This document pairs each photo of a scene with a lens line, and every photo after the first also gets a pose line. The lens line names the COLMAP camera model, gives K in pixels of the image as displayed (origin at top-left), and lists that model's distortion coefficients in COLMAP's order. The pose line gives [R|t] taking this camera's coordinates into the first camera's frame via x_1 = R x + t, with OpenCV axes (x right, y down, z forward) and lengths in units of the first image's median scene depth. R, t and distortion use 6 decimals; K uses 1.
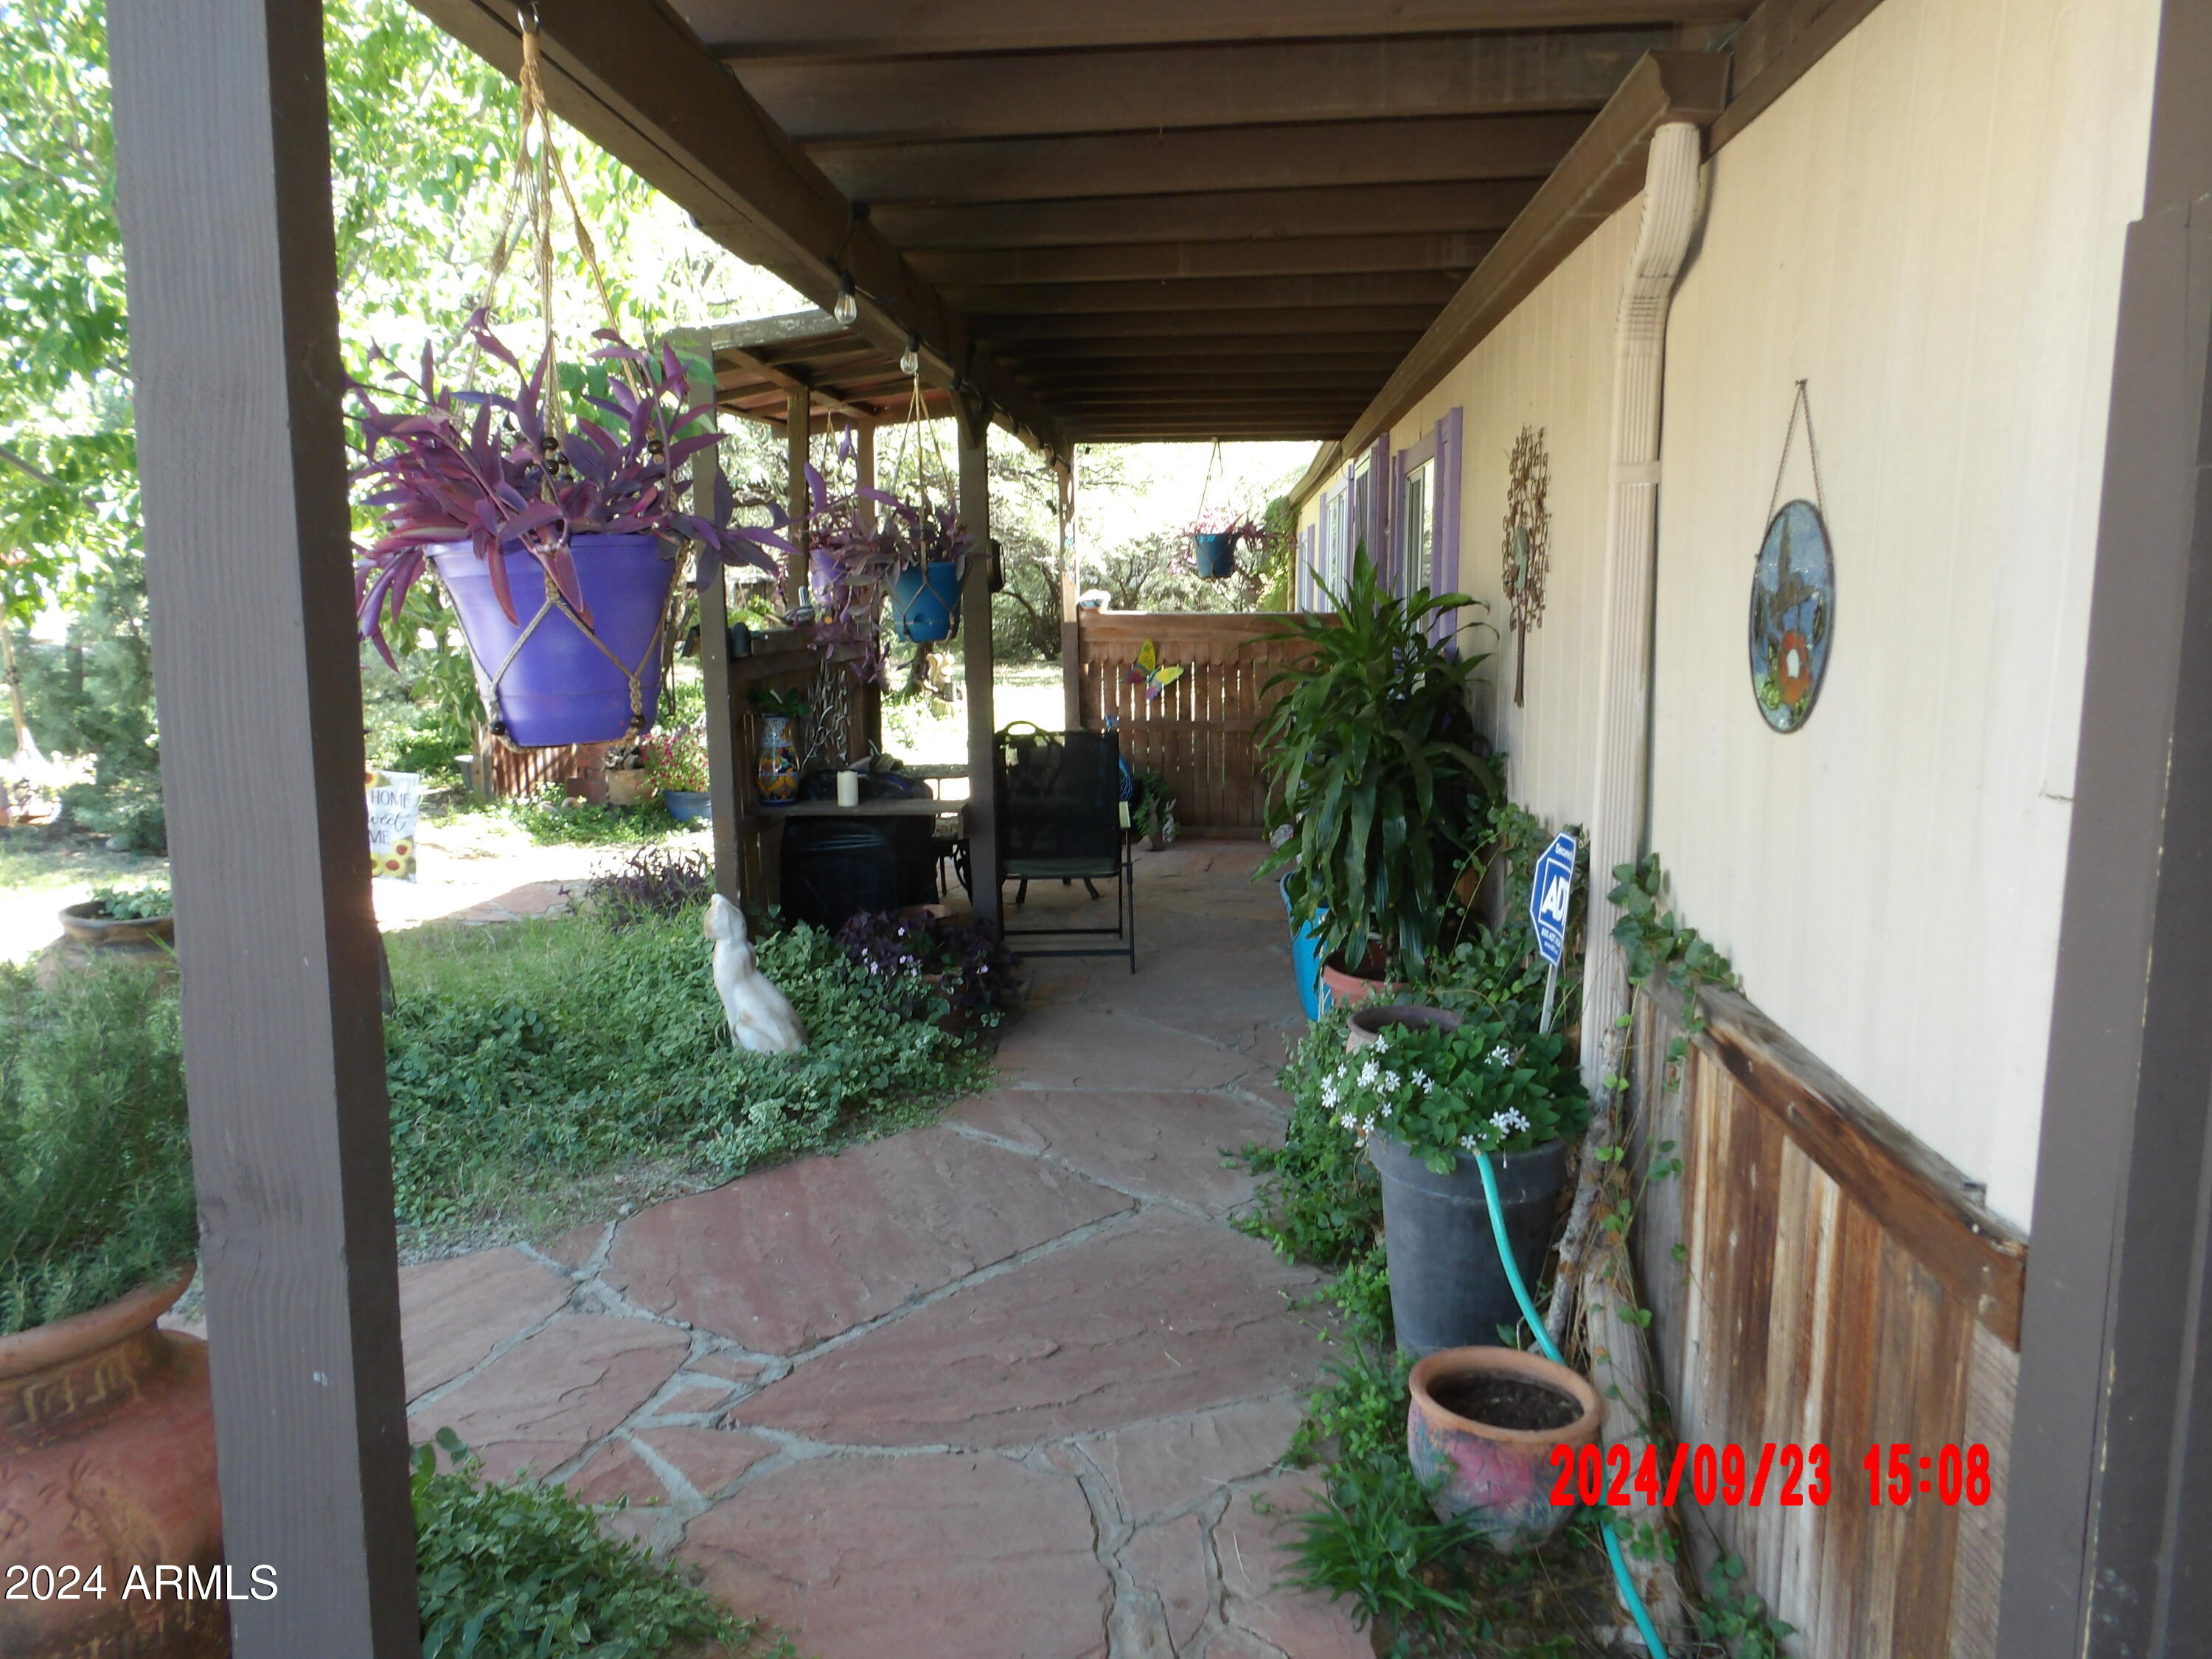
lens RADIAL K [[1546.7, 0, 1096.9], [0, 1546.7, 824.8], [0, 0, 1]] dist [-0.031222, 0.033454]
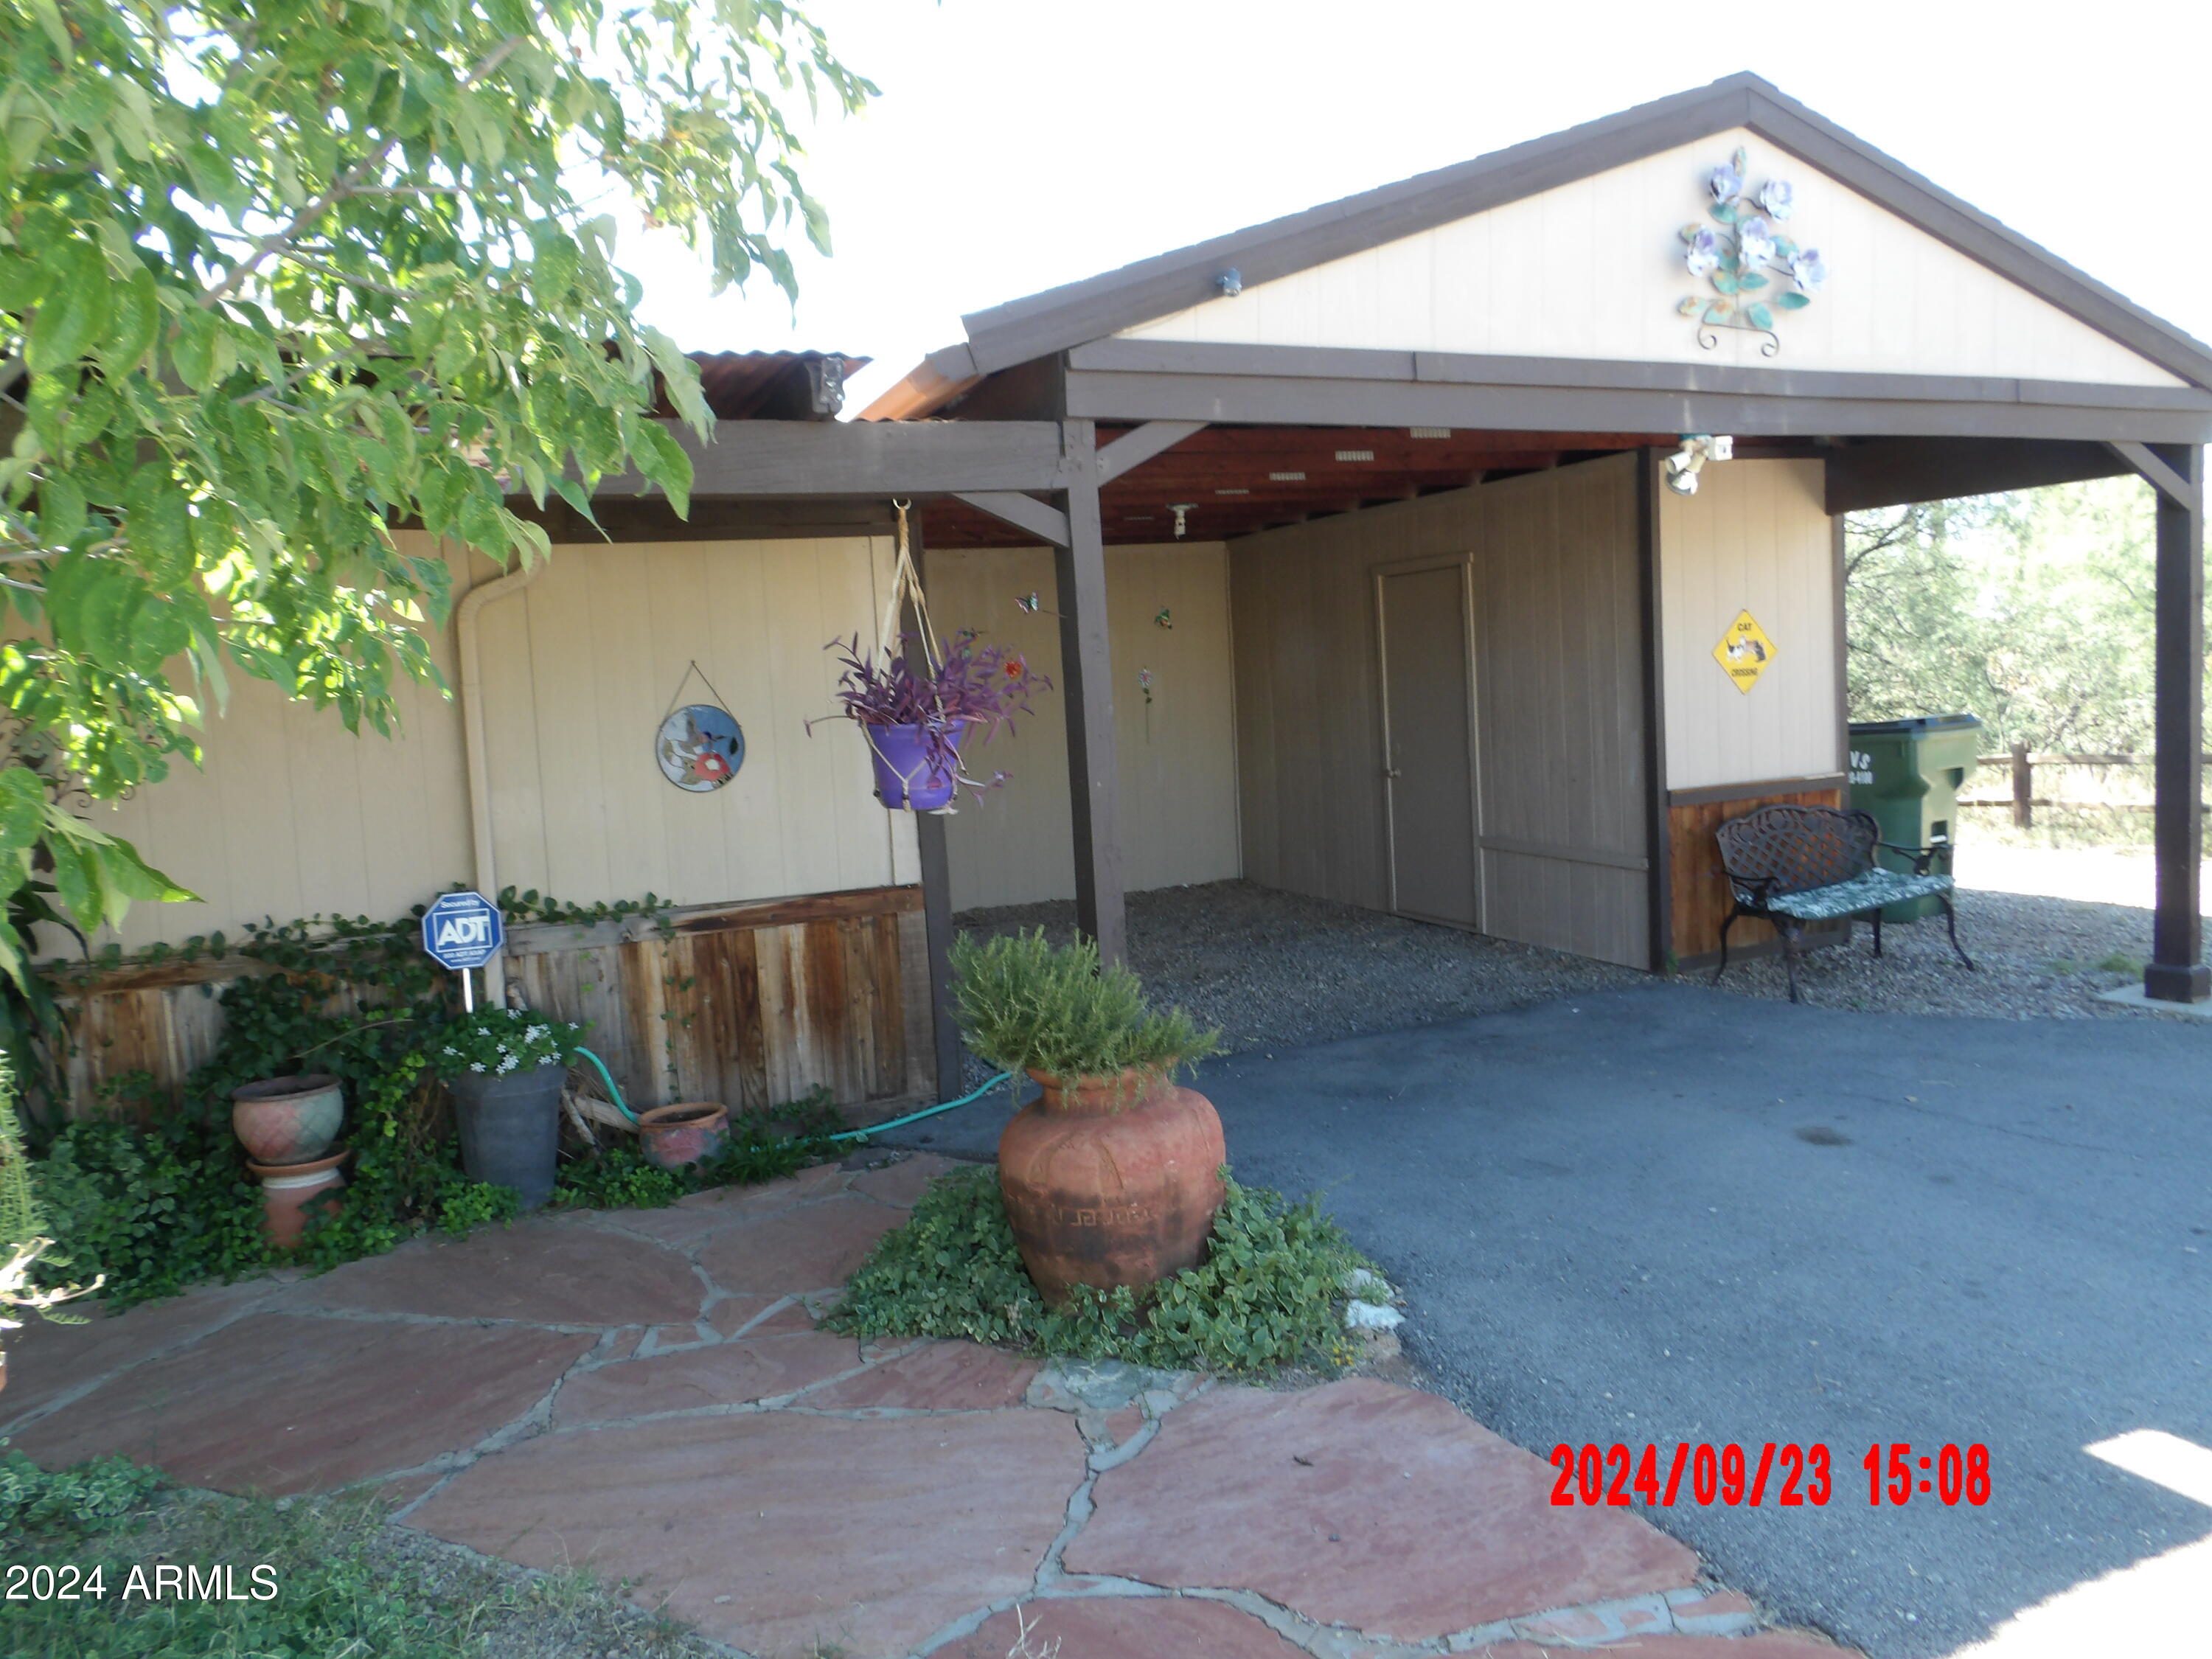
lens RADIAL K [[1546.7, 0, 1096.9], [0, 1546.7, 824.8], [0, 0, 1]] dist [-0.031222, 0.033454]
pose [[-0.471894, -0.046529, 0.880427, -1.466024], [0.183521, 0.971549, 0.149709, -0.181503], [-0.862343, 0.232224, -0.449929, 1.081824]]
